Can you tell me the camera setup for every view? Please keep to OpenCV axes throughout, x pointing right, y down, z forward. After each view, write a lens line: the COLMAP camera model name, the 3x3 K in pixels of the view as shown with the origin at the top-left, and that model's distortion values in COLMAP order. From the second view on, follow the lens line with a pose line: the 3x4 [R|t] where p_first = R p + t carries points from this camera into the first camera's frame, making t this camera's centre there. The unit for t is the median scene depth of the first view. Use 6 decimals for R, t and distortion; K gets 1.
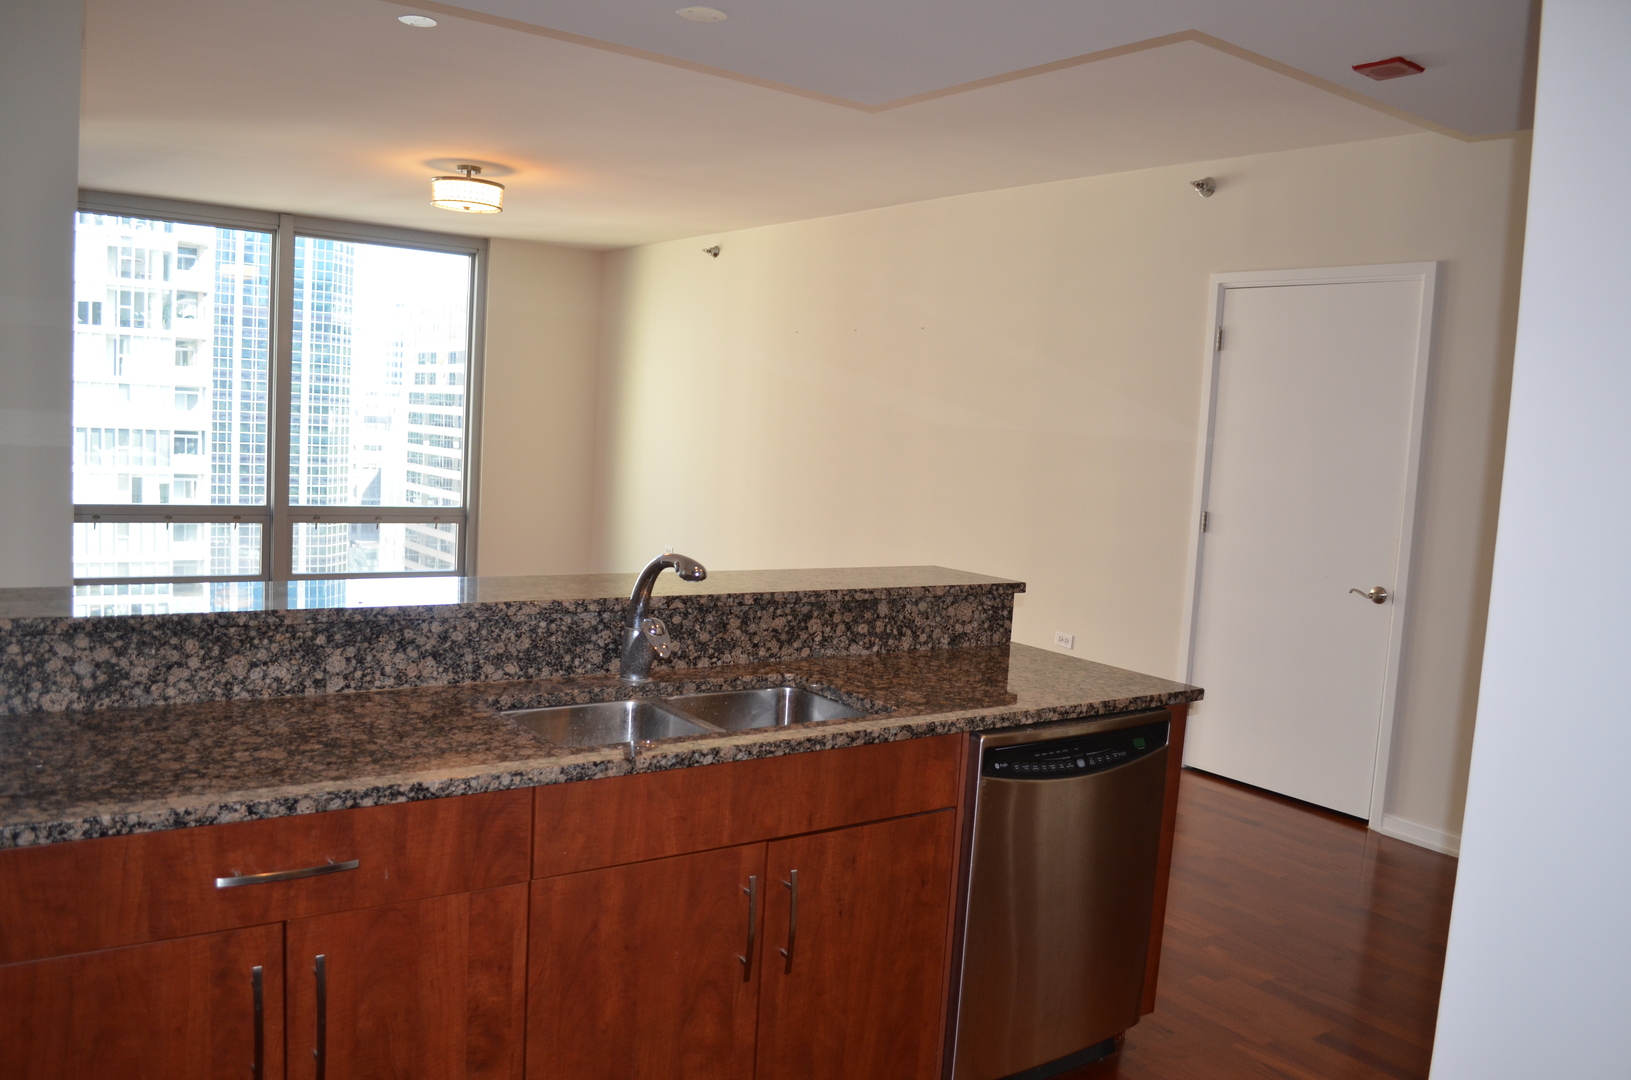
lens RADIAL K [[1282.0, 0, 809.2], [0, 1282.0, 542.9], [0, 0, 1]] dist [-0.077947, -0.005648]
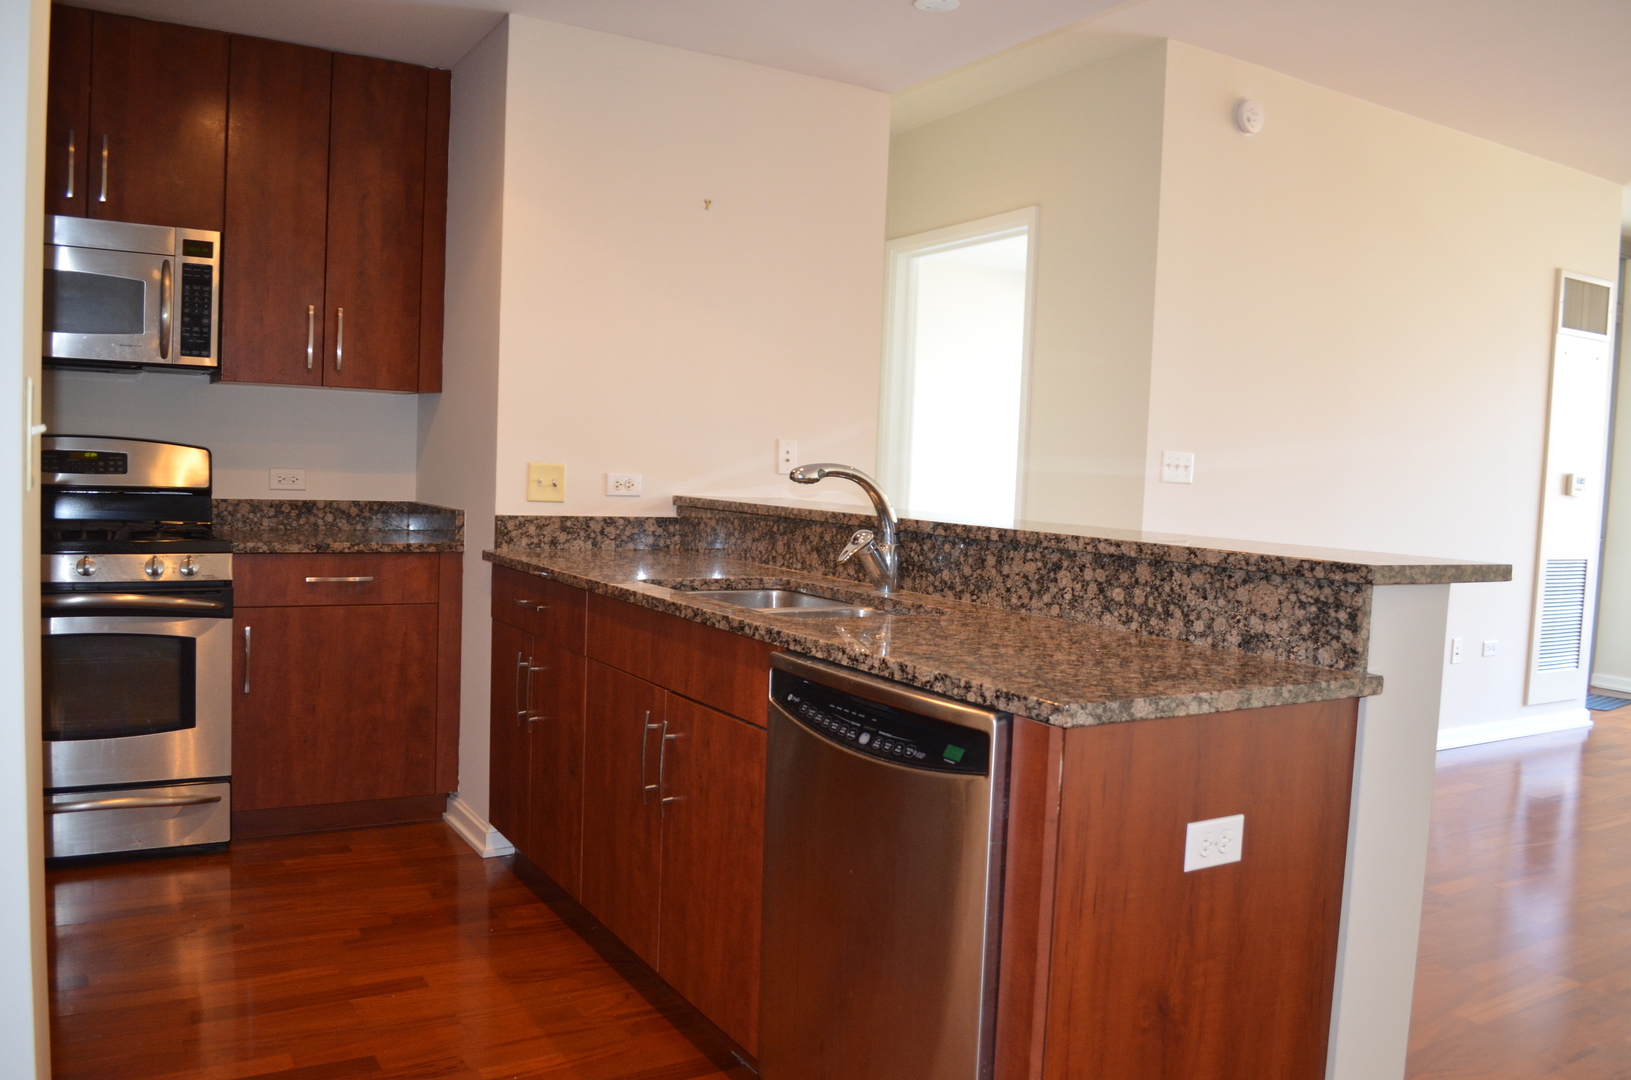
lens RADIAL K [[1282.0, 0, 809.9], [0, 1282.0, 549.7], [0, 0, 1]] dist [-0.077947, -0.005648]
pose [[-0.080569, 0.006351, -0.996729, 0.817044], [-0.138634, 0.990189, 0.017516, 0.053973], [0.987061, 0.139591, -0.078898, 0.895905]]
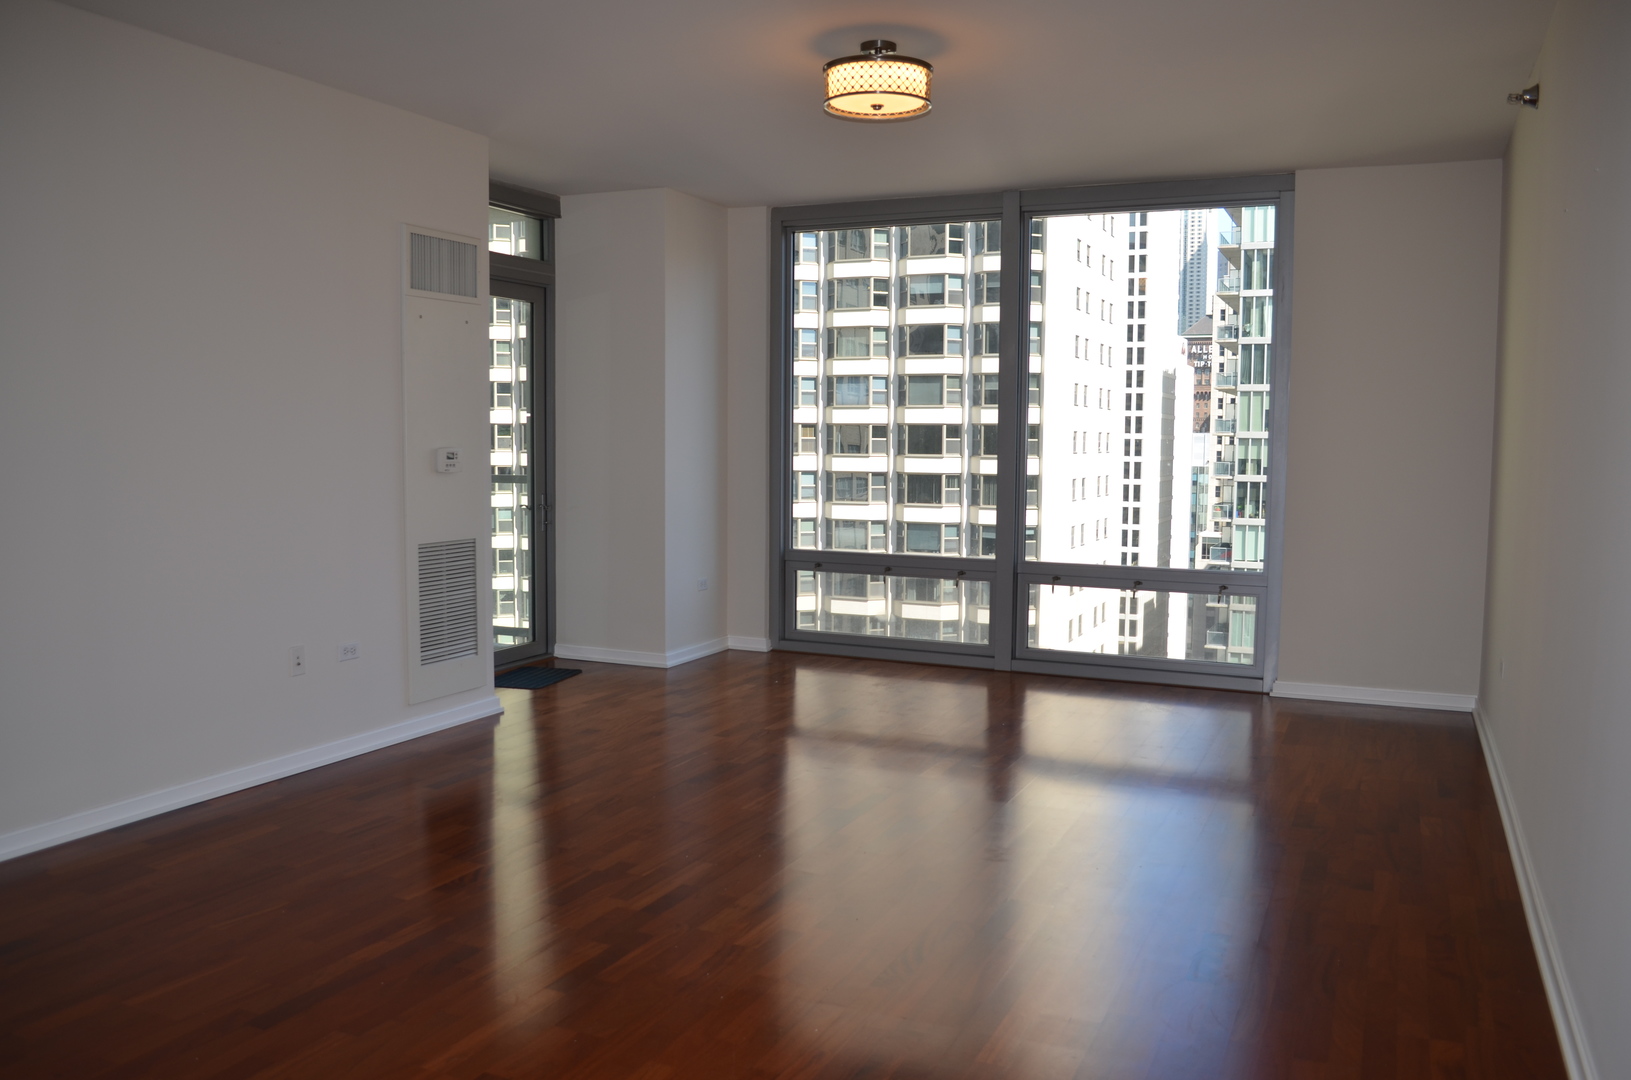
lens RADIAL K [[1282.0, 0, 828.6], [0, 1282.0, 562.7], [0, 0, 1]] dist [-0.077947, -0.005648]
pose [[0.499774, 0.029249, -0.865662, 0.645433], [-0.058055, 0.998313, 0.000214, -0.062942], [0.864208, 0.050149, 0.500629, 1.472680]]
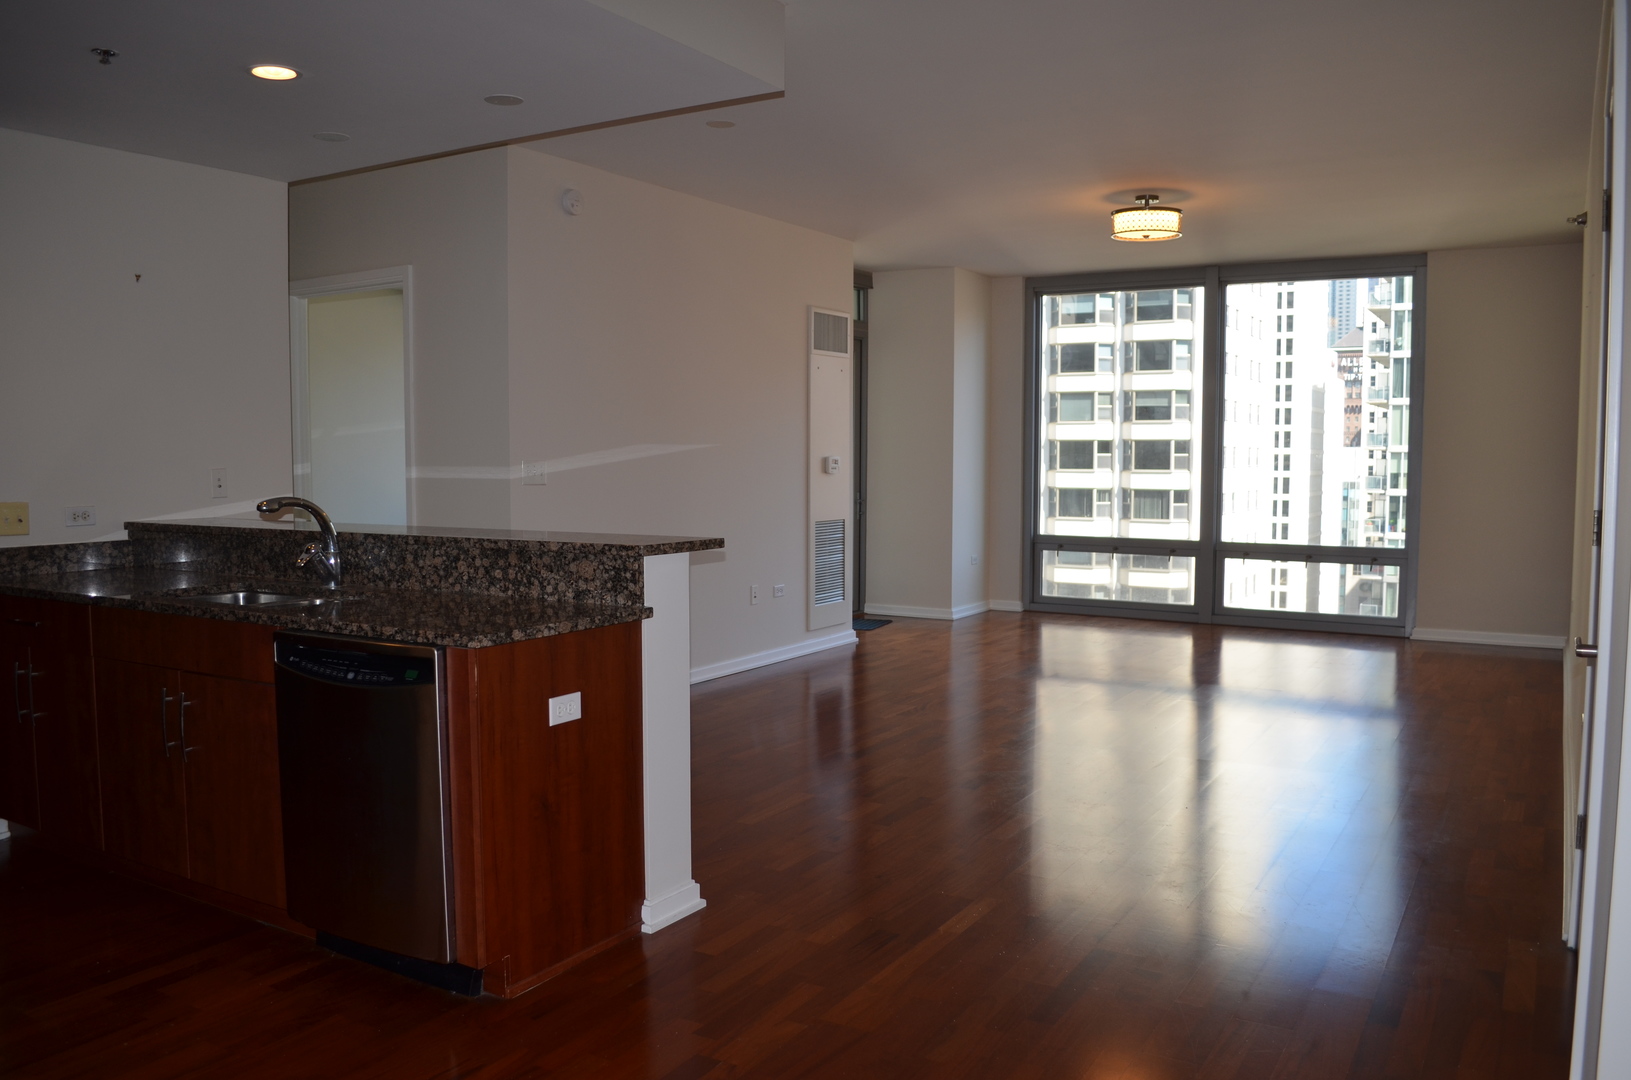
lens RADIAL K [[1282.0, 0, 819.7], [0, 1282.0, 552.8], [0, 0, 1]] dist [-0.077947, -0.005648]
pose [[0.397967, 0.013010, -0.917307, 1.258707], [-0.063434, 0.997897, -0.013367, 0.045628], [0.915204, 0.063508, 0.397955, 0.819910]]
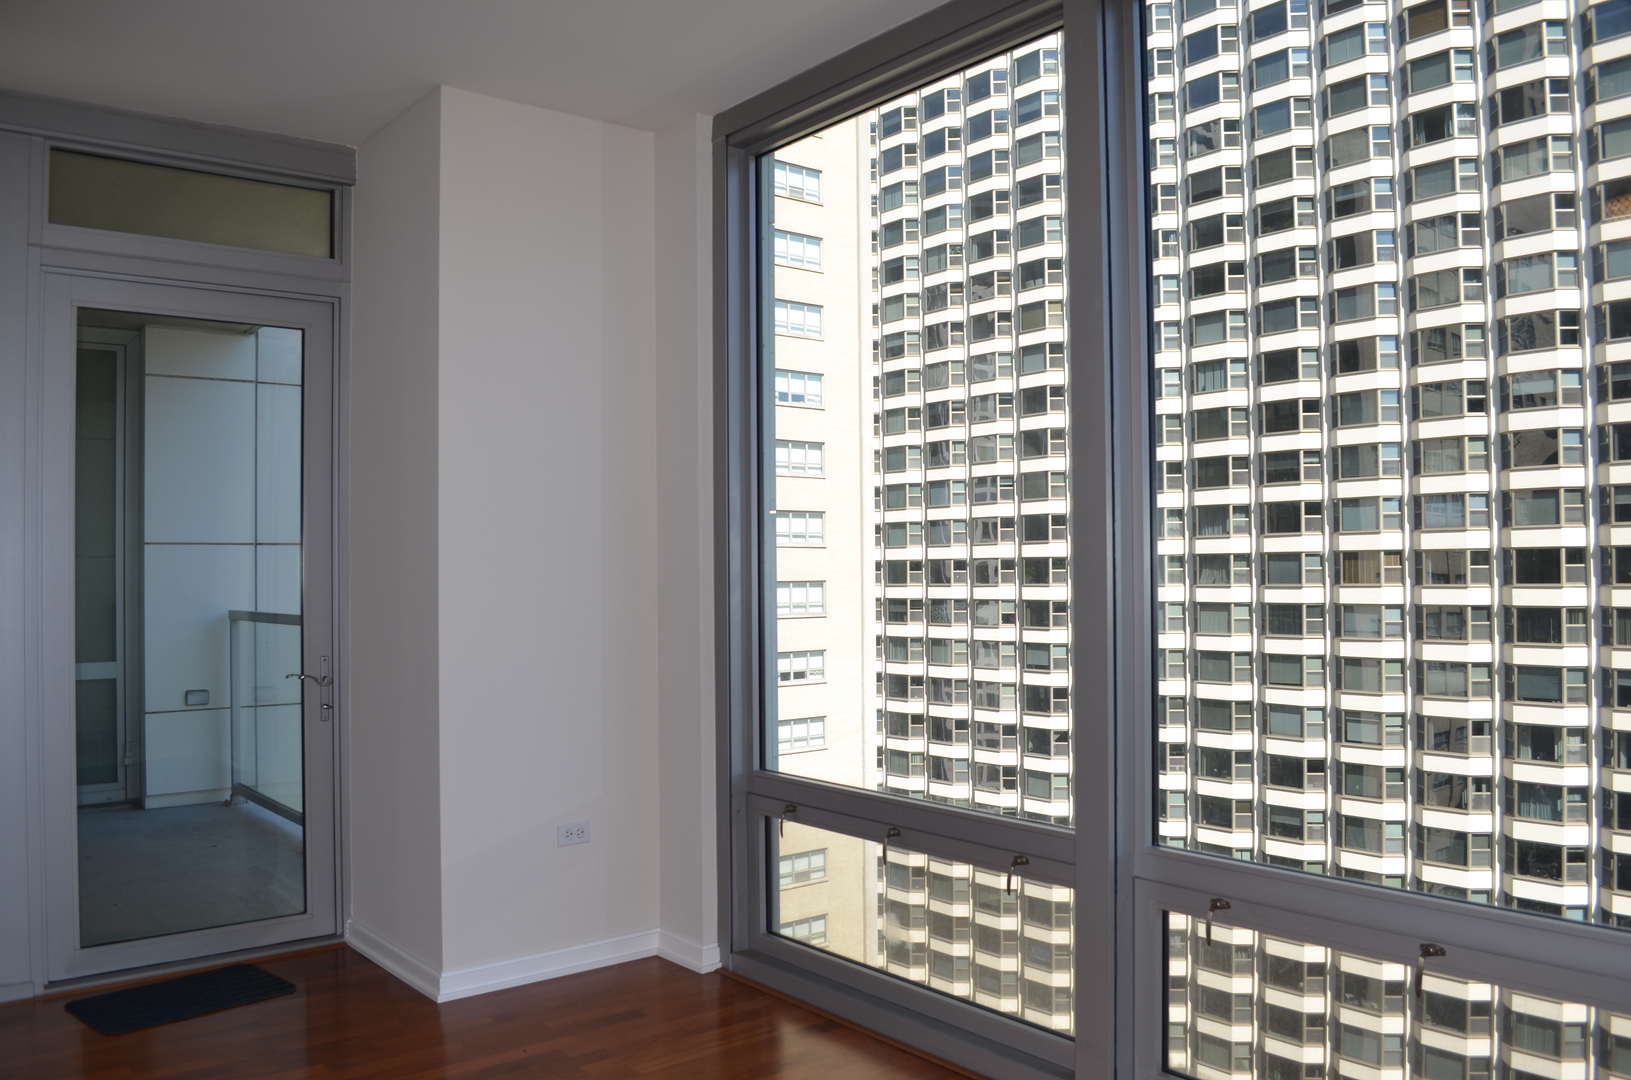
lens RADIAL K [[1282.0, 0, 817.4], [0, 1282.0, 549.1], [0, 0, 1]] dist [-0.077947, -0.005648]
pose [[0.049994, -0.077275, -0.995756, -0.254022], [-0.080702, 0.993430, -0.081146, -0.215553], [0.995484, 0.084416, 0.043430, 2.651543]]
